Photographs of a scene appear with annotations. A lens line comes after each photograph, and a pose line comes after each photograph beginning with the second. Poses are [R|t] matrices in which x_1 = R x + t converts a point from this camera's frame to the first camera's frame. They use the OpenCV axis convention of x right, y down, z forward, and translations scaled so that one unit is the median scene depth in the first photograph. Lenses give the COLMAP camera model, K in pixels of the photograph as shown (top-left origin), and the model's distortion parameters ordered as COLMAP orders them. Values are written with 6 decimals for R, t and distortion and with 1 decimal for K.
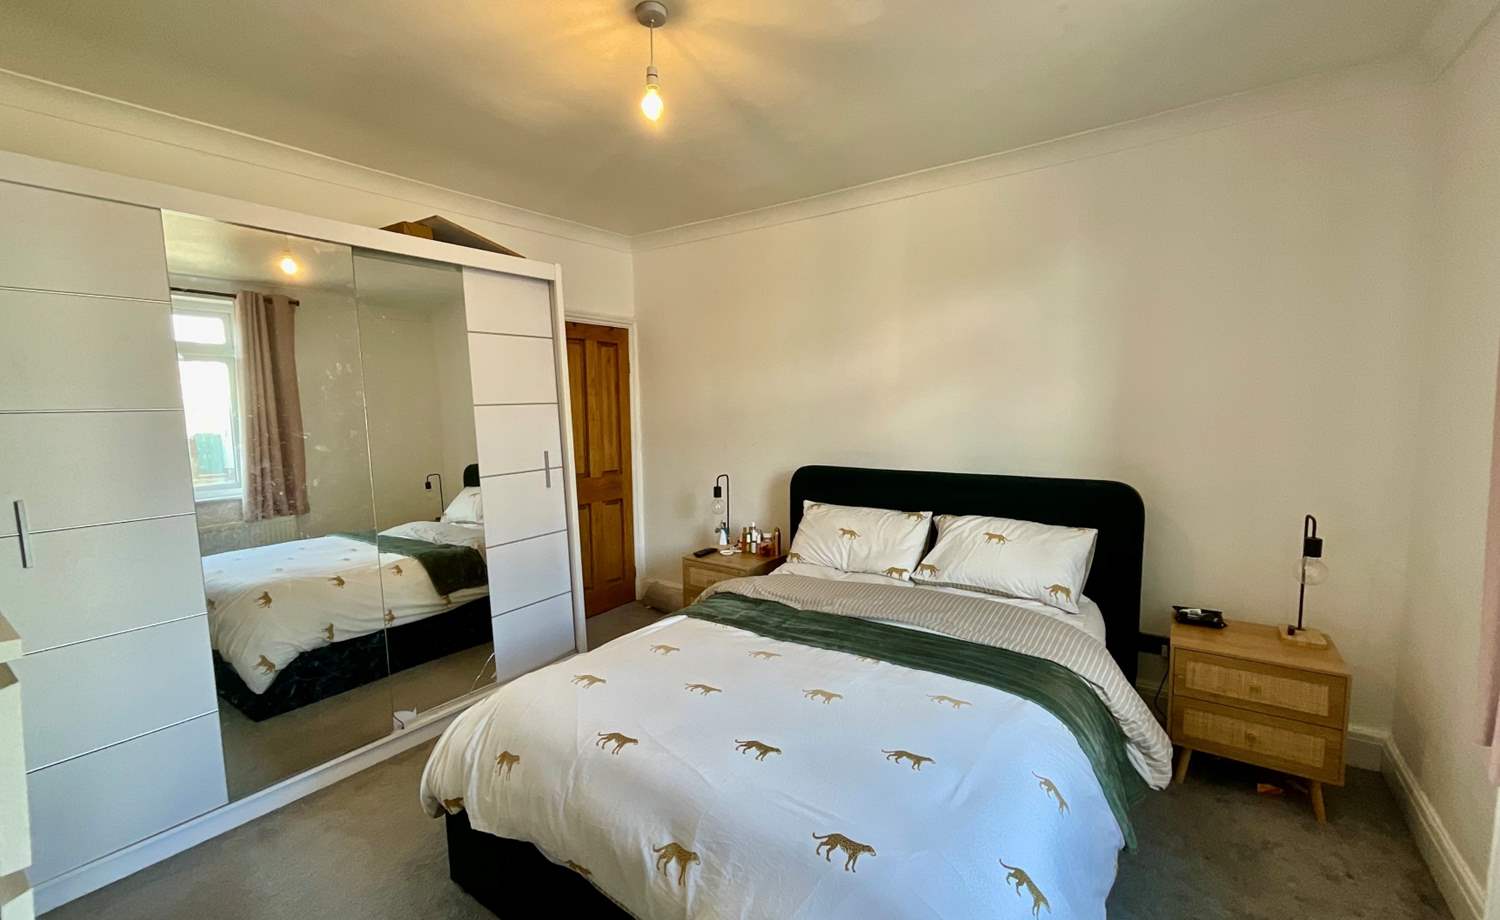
lens RADIAL K [[612.0, 0, 749.4], [0, 612.0, 460.4], [0, 0, 1]] dist [-0.002594, -0.002874]
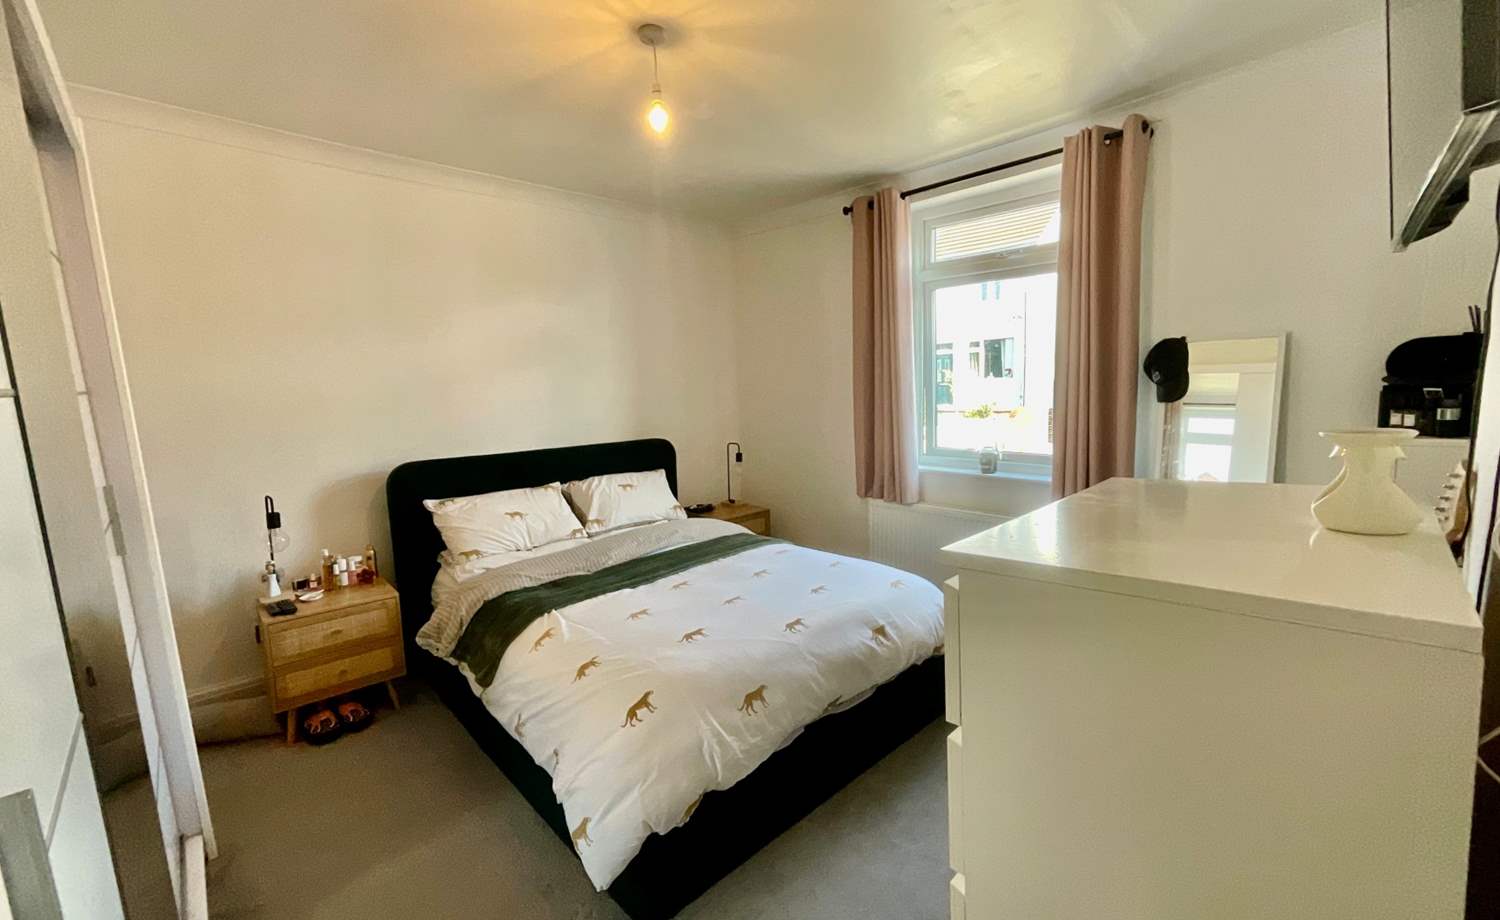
lens RADIAL K [[612.0, 0, 749.4], [0, 612.0, 460.4], [0, 0, 1]] dist [-0.002594, -0.002874]
pose [[0.196745, -0.114441, 0.973753, -0.779784], [0.114922, 0.989010, 0.093014, -0.024707], [-0.973696, 0.093606, 0.207735, 0.395972]]
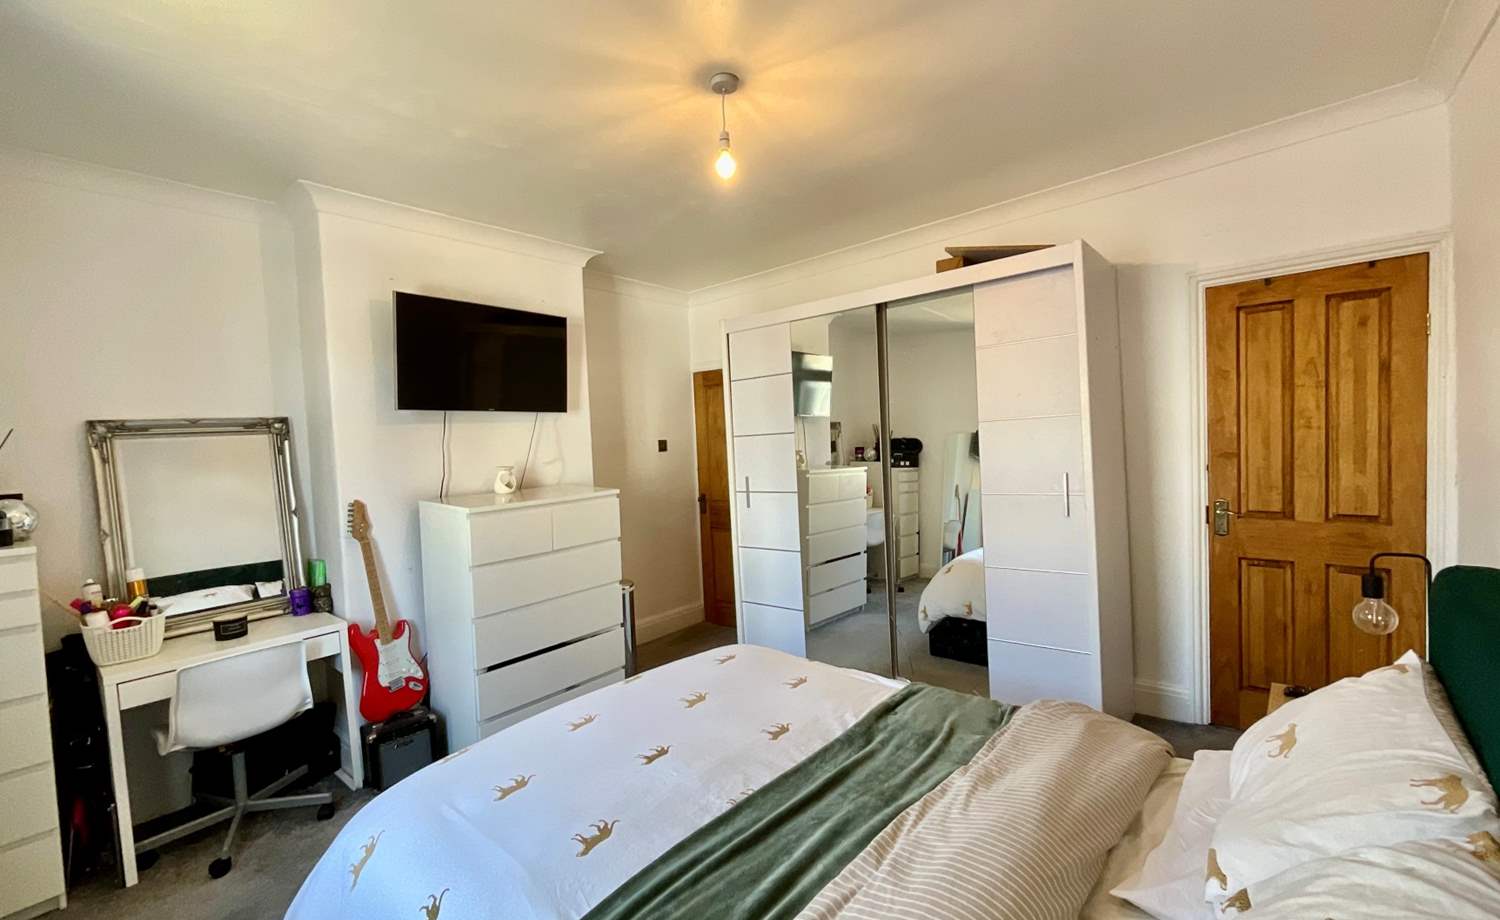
lens RADIAL K [[653.8, 0, 754.2], [0, 653.8, 472.0], [0, 0, 1]] dist [0.000575, 0.000071]
pose [[-0.087640, 0.082236, -0.992752, 0.629981], [-0.026369, 0.996046, 0.084836, -0.088907], [0.995803, 0.033613, -0.085125, 0.711152]]
